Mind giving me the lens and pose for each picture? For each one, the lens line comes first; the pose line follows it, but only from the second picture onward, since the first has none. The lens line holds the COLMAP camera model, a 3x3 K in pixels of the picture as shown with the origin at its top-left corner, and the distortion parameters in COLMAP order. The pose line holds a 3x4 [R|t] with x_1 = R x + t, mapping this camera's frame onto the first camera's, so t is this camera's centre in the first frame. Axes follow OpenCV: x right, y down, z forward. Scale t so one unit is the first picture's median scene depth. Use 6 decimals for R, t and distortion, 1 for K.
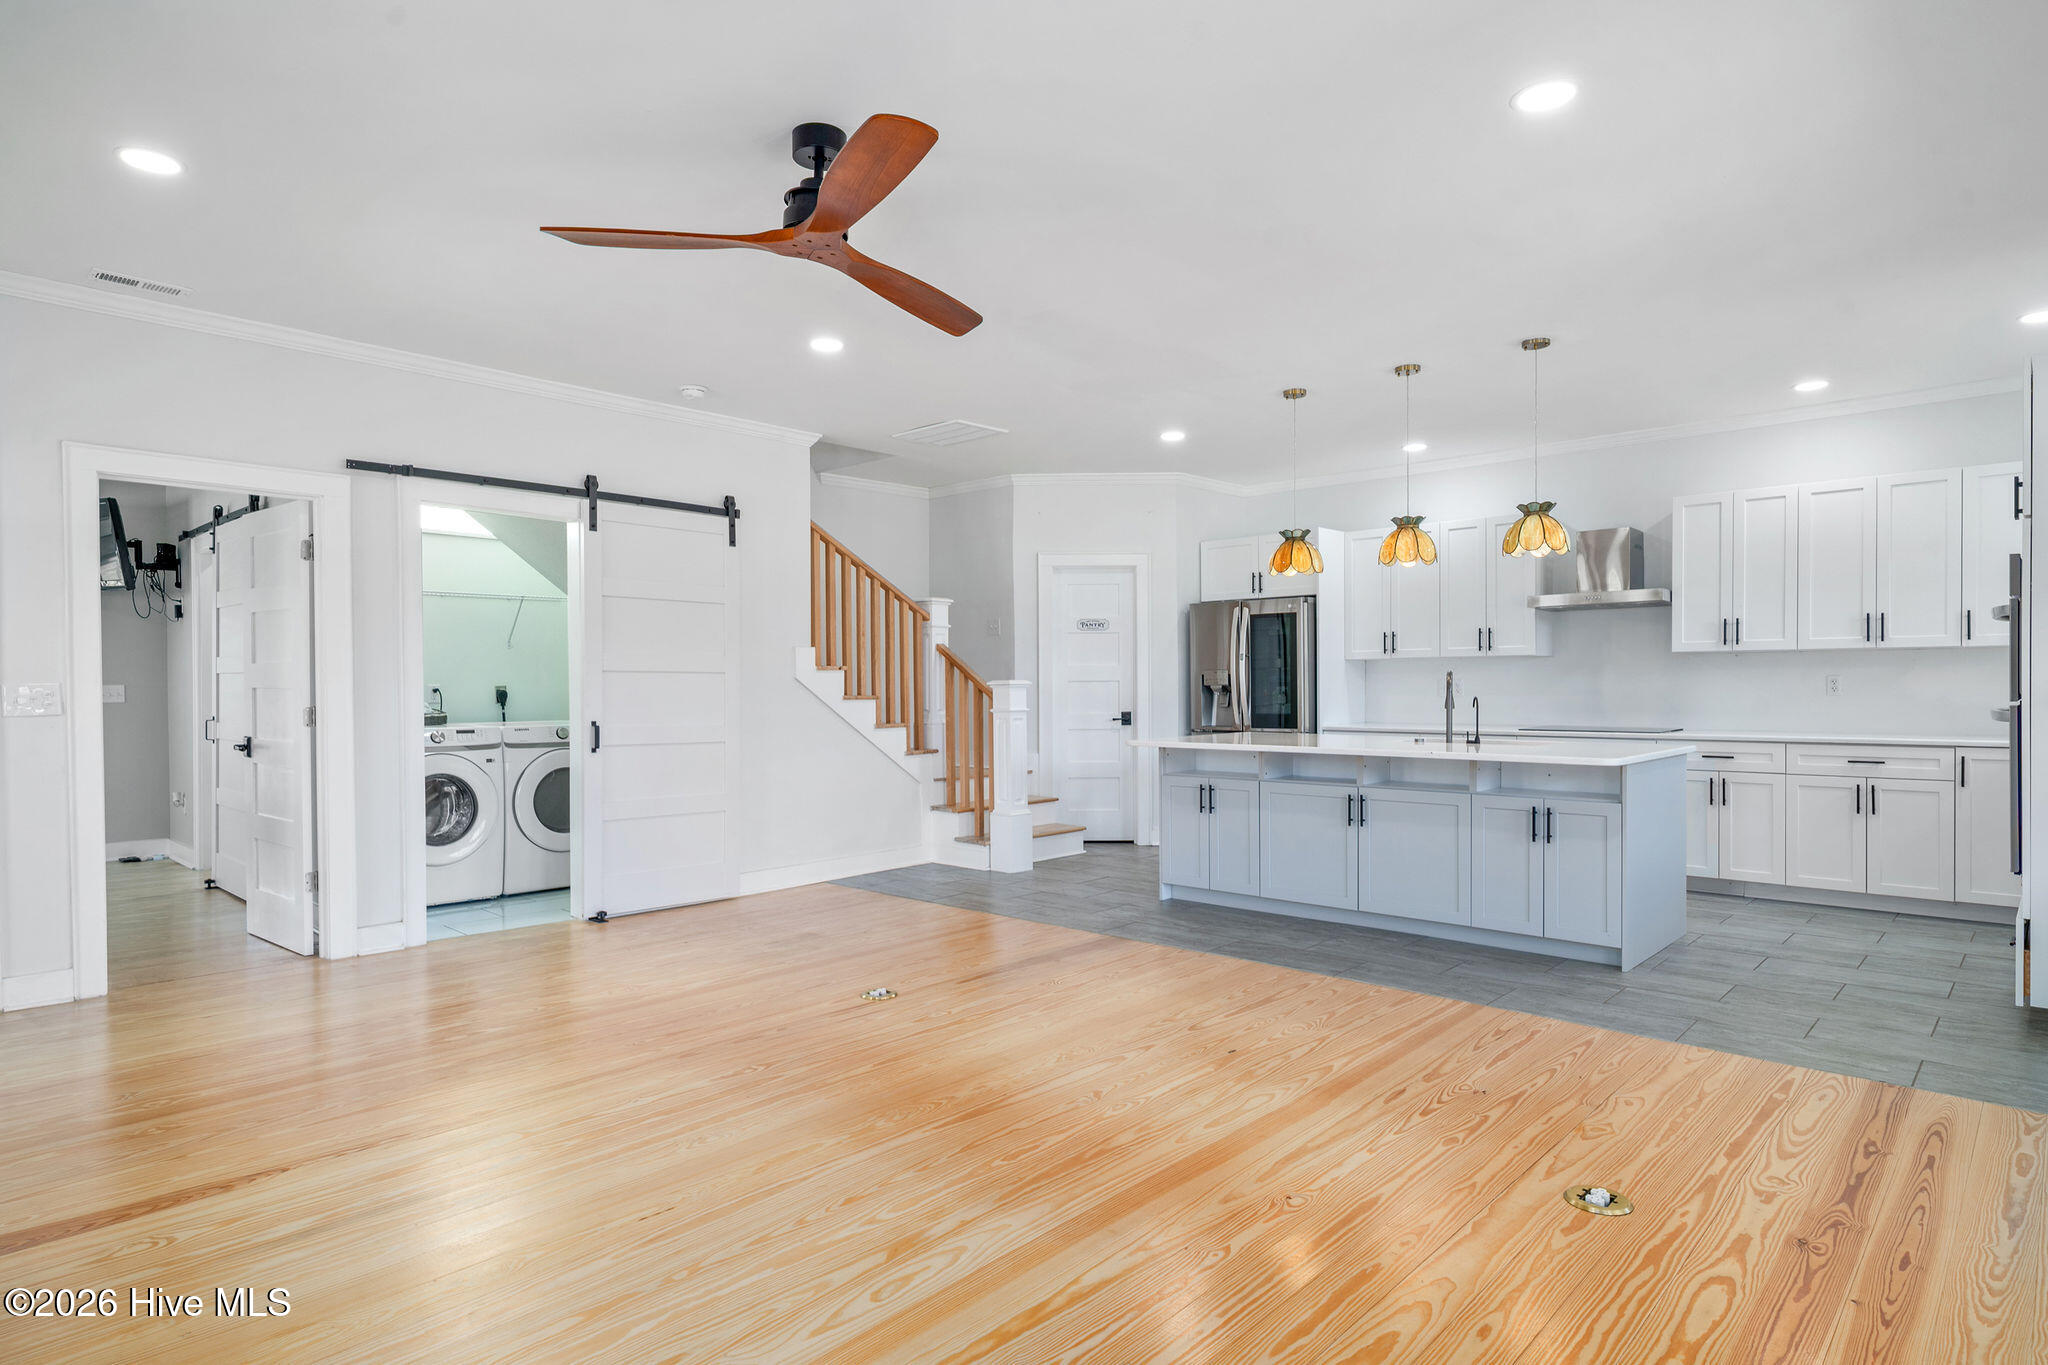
lens RADIAL K [[1130.5, 0, 1024.0], [0, 1130.5, 694.9], [0, 0, 1]] dist [0.013624, -0.000902]
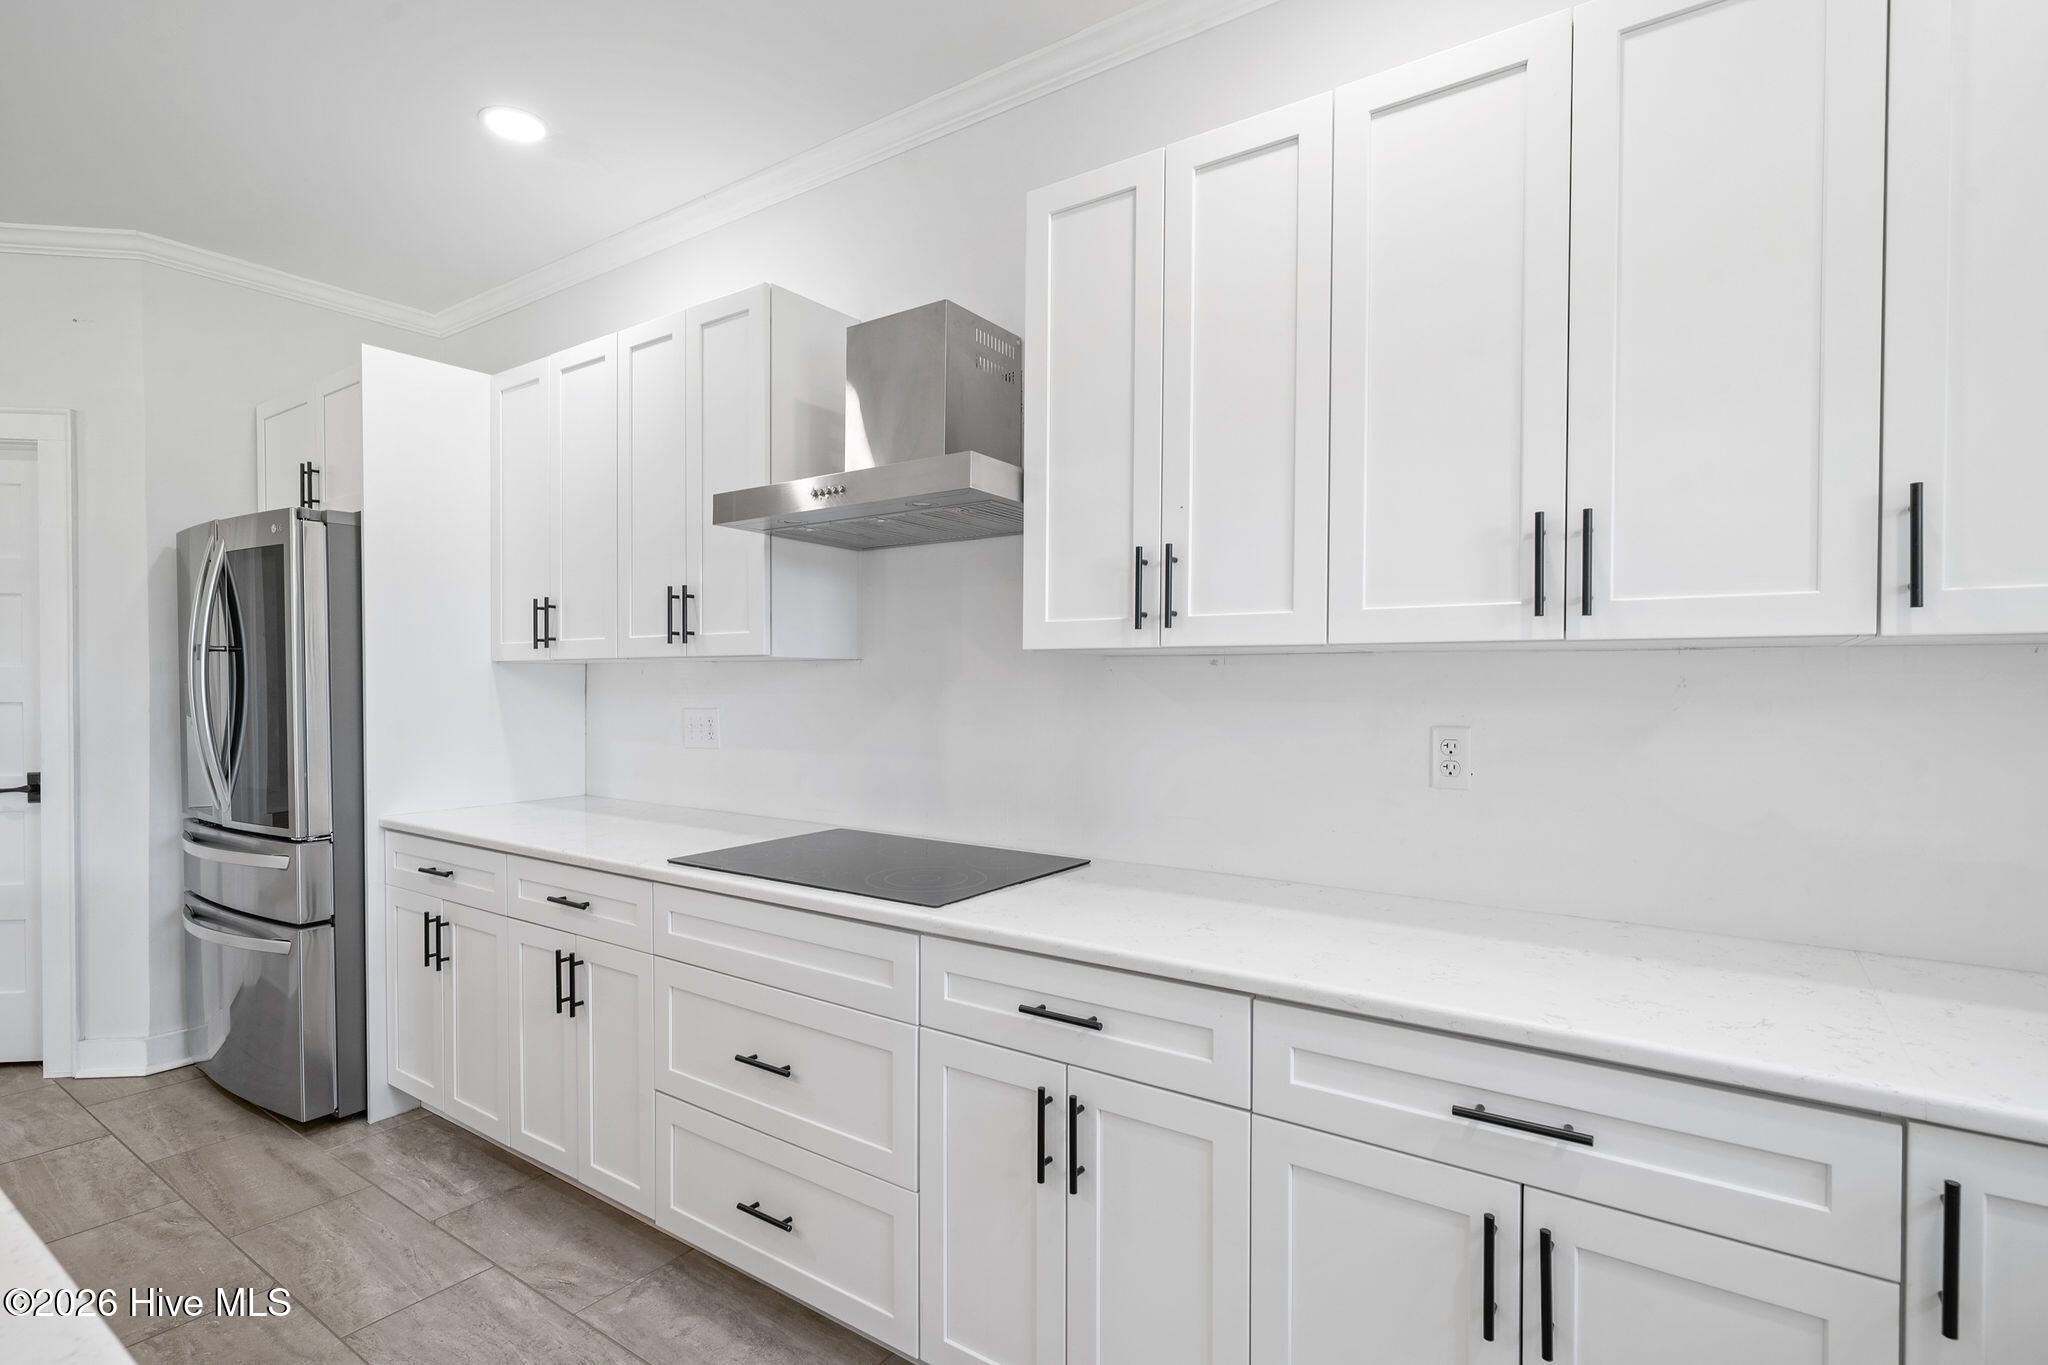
lens RADIAL K [[988.6, 0, 1022.4], [0, 988.6, 694.2], [0, 0, 1]] dist [0.001844, -0.000193]
pose [[0.990644, 0.009578, 0.136135, 0.567186], [-0.009611, 0.999954, -0.000414, -0.026233], [-0.136132, -0.000898, 0.990690, 0.756075]]
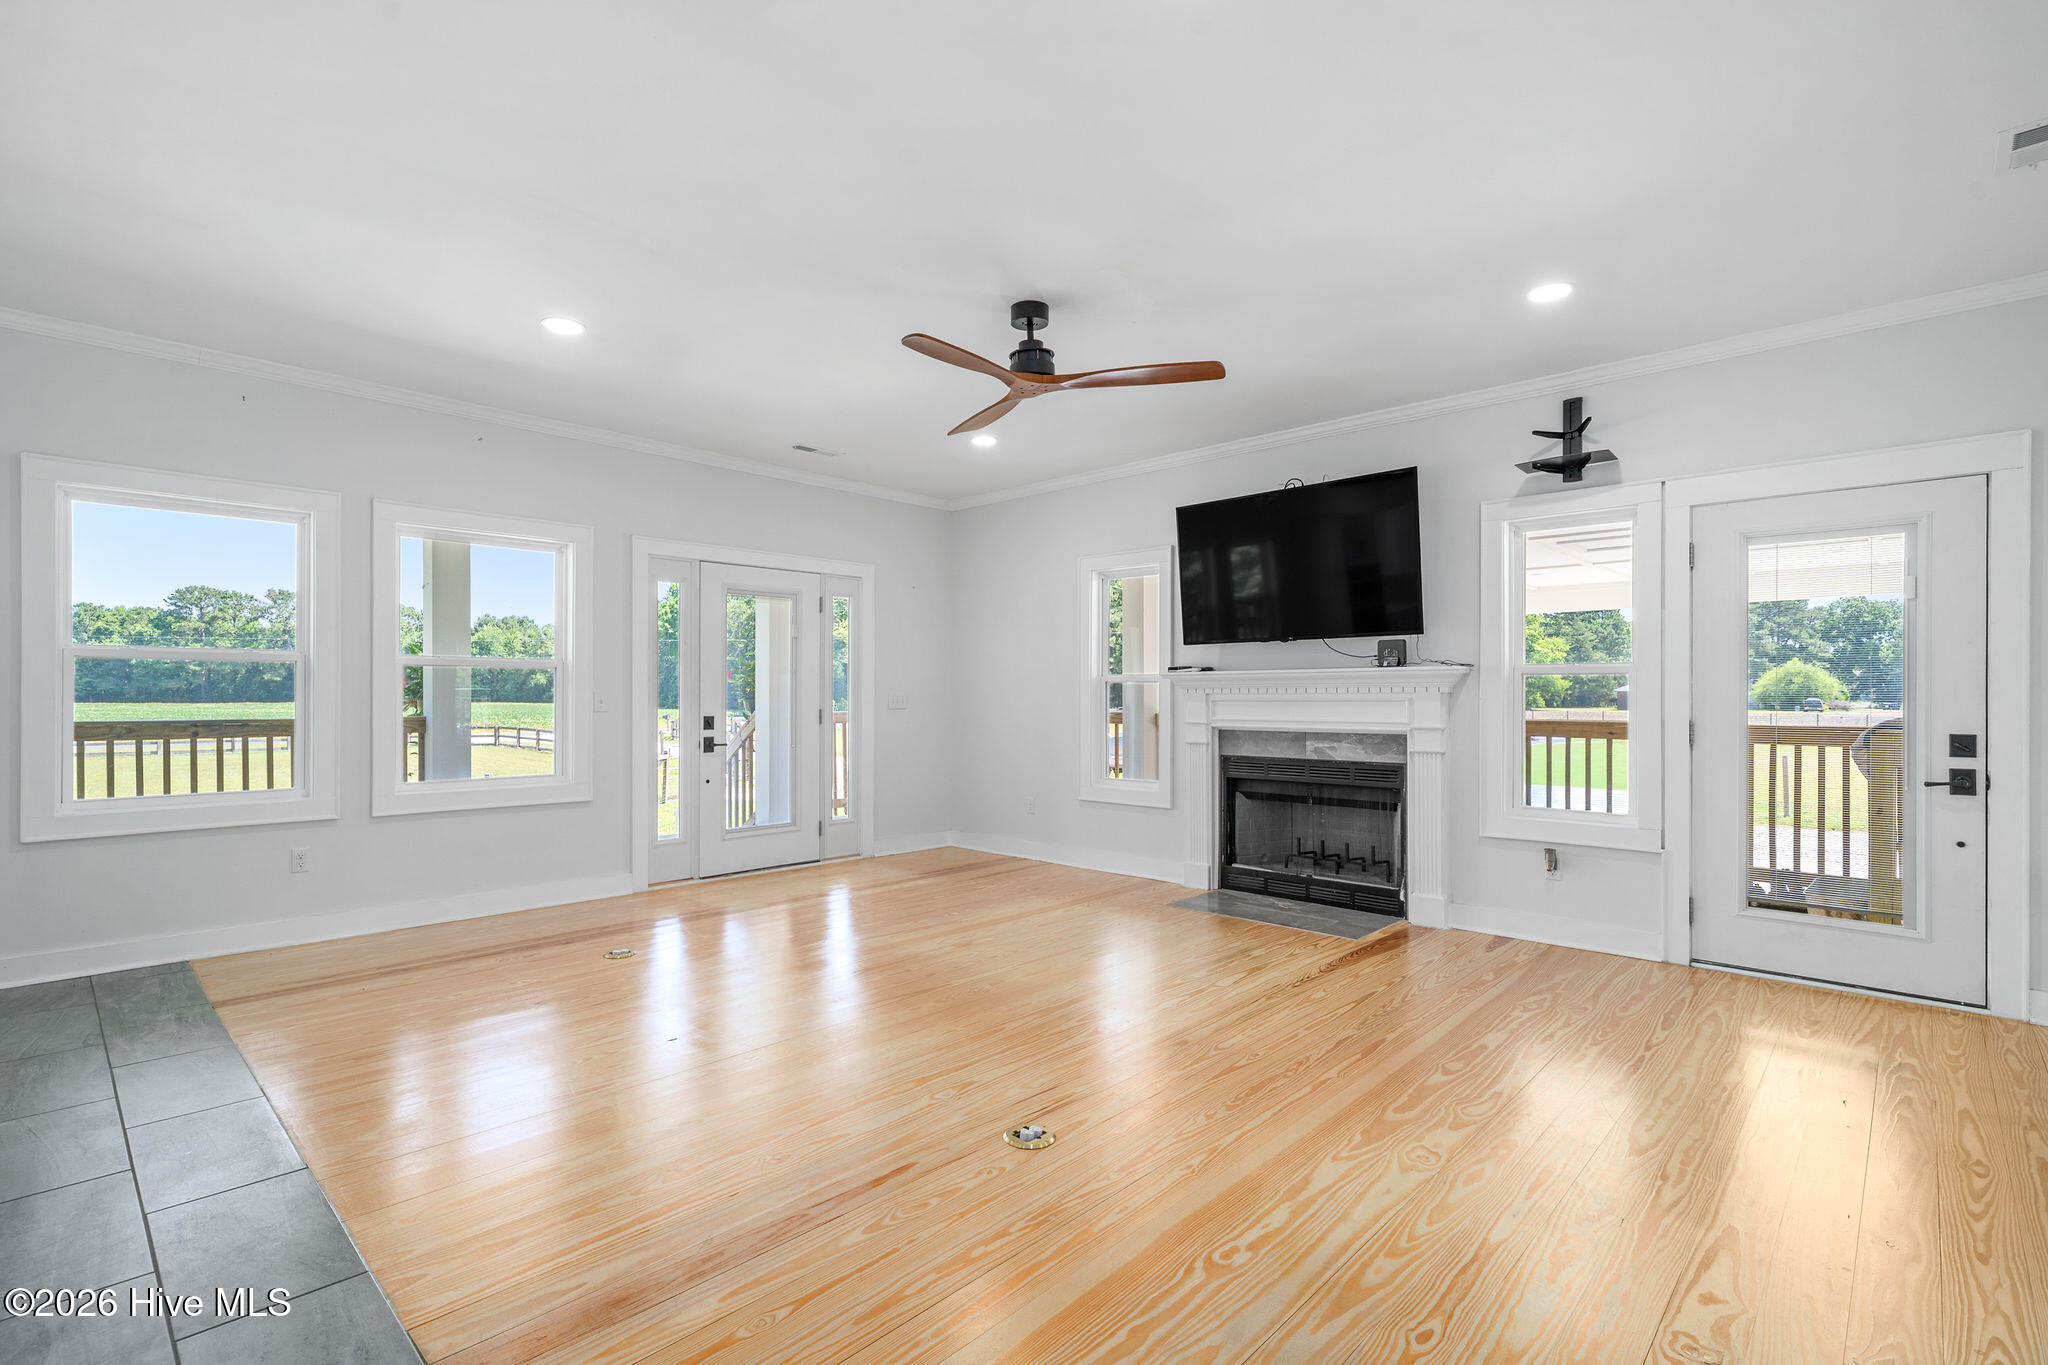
lens RADIAL K [[944.8, 0, 1006.7], [0, 944.8, 694.0], [0, 0, 1]] dist [-0.002898, -0.000342]
pose [[-0.999712, 0.005645, 0.023308, -0.090988], [0.005841, 0.999948, 0.008373, -0.009416], [-0.023260, 0.008507, -0.999693, 1.109109]]
